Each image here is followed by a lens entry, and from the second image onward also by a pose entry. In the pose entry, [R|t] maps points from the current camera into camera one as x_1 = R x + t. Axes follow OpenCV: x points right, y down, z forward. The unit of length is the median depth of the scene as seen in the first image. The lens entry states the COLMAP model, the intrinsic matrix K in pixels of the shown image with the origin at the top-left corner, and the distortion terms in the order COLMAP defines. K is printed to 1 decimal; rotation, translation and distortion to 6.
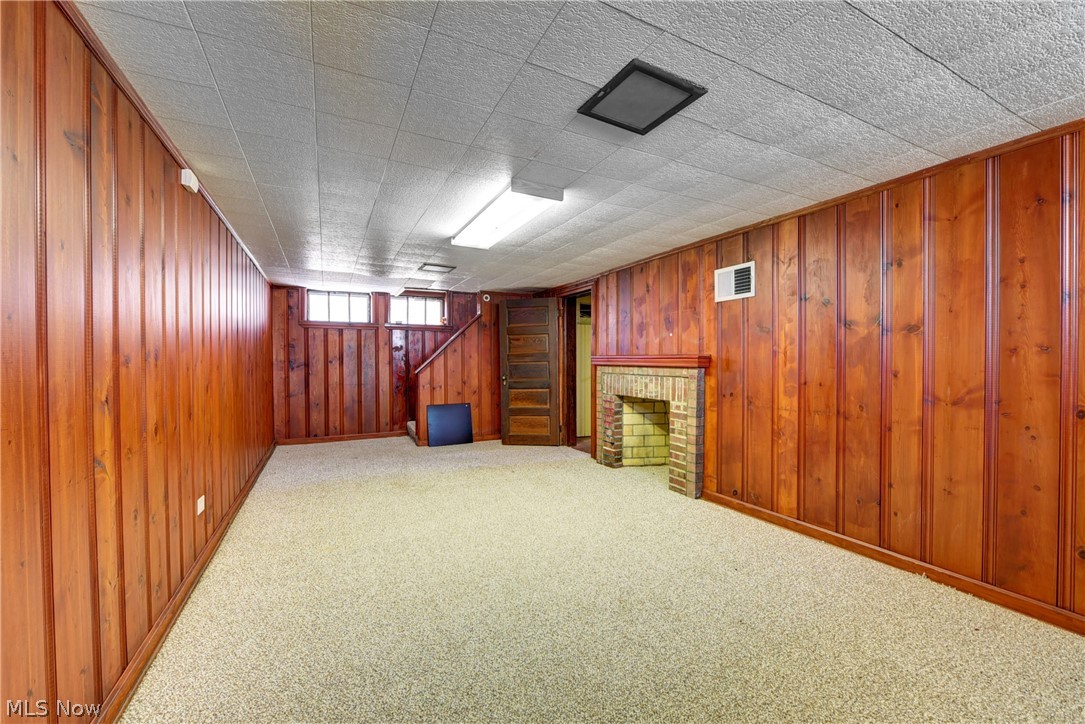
lens RADIAL K [[438.1, 0, 542.5], [0, 438.1, 362.0], [0, 0, 1]] dist [-0.008762, -0.000260]
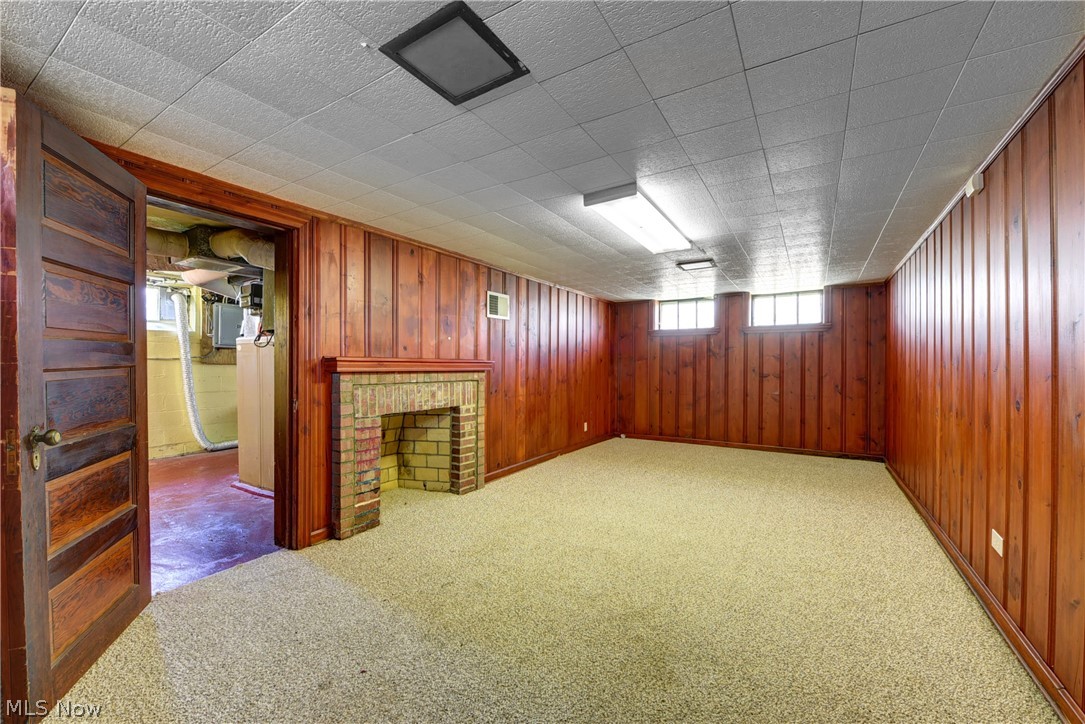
lens RADIAL K [[438.1, 0, 542.5], [0, 438.1, 362.0], [0, 0, 1]] dist [-0.008762, -0.000260]
pose [[-0.528770, 0.003748, 0.848757, -0.639423], [0.000411, 0.999991, -0.004160, -0.006147], [-0.848765, -0.001851, -0.528767, 1.346183]]
